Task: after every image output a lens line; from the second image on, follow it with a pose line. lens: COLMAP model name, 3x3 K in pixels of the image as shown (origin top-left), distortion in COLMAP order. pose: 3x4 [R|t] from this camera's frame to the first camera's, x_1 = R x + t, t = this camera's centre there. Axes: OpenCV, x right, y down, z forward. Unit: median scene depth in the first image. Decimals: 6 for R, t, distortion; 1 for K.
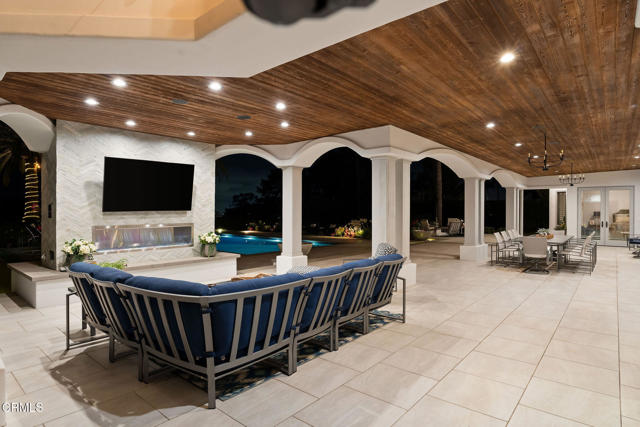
lens RADIAL K [[352.0, 0, 320.0], [0, 352.0, 213.5], [0, 0, 1]] dist [-0.015444, 0.000216]
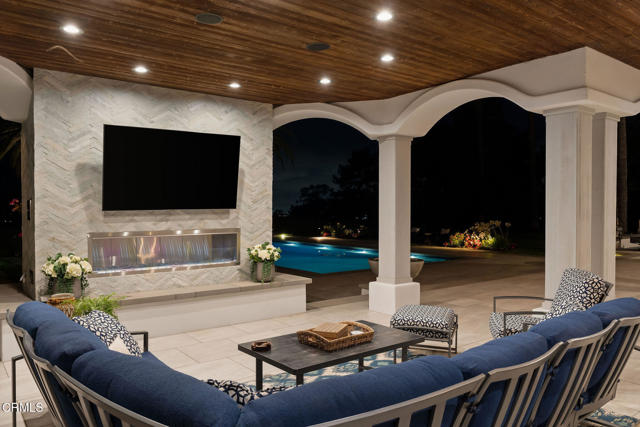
lens RADIAL K [[478.0, 0, 320.0], [0, 478.0, 213.5], [0, 0, 1]] dist [0.002237, 0.000399]
pose [[0.979566, -0.000544, -0.201124, -0.046367], [0.001048, 0.999997, 0.002395, -0.001561], [0.201122, -0.002557, 0.979563, 0.192101]]
